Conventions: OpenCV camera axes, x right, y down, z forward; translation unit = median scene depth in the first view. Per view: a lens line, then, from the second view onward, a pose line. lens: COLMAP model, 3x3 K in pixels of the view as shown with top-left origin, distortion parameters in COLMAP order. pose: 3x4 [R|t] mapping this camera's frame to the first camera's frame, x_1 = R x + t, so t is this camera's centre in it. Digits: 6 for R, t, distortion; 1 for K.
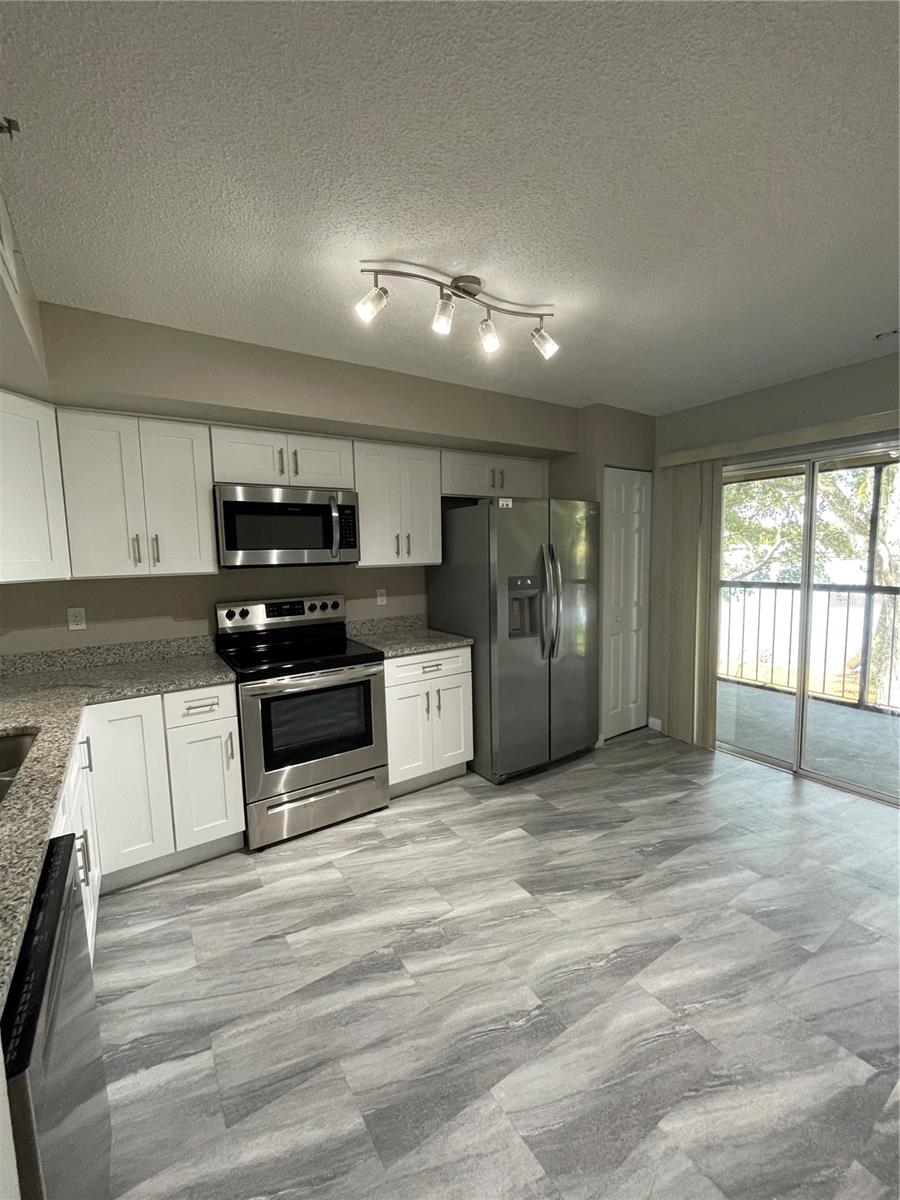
lens RADIAL K [[488.5, 0, 450.0], [0, 488.5, 600.0], [0, 0, 1]] dist [-0.003486, -0.000329]
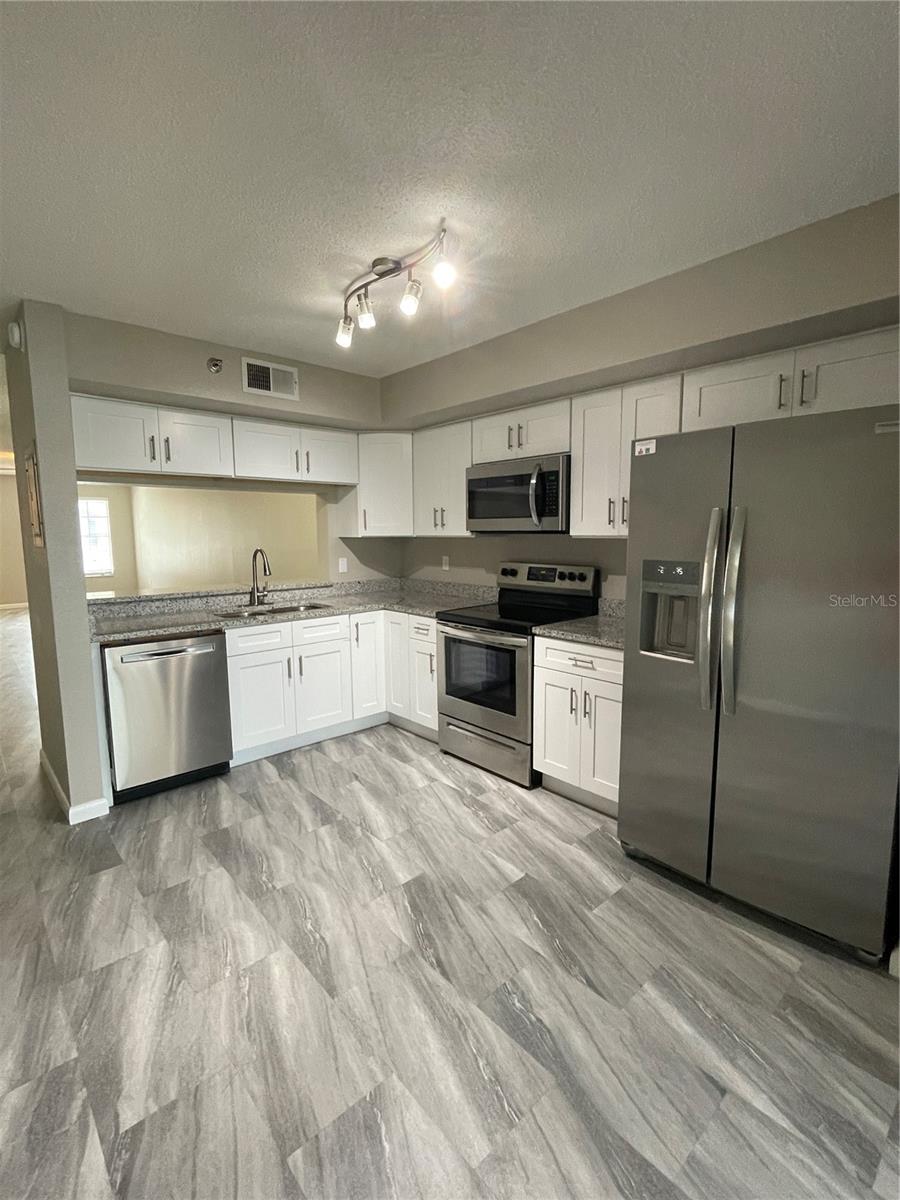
lens RADIAL K [[555.4, 0, 450.0], [0, 555.4, 600.0], [0, 0, 1]] dist [-0.001573, -0.000343]
pose [[0.150691, 0.146714, -0.977633, 1.049699], [-0.092166, 0.986704, 0.133869, -0.088733], [0.984275, 0.069932, 0.162209, 0.791027]]
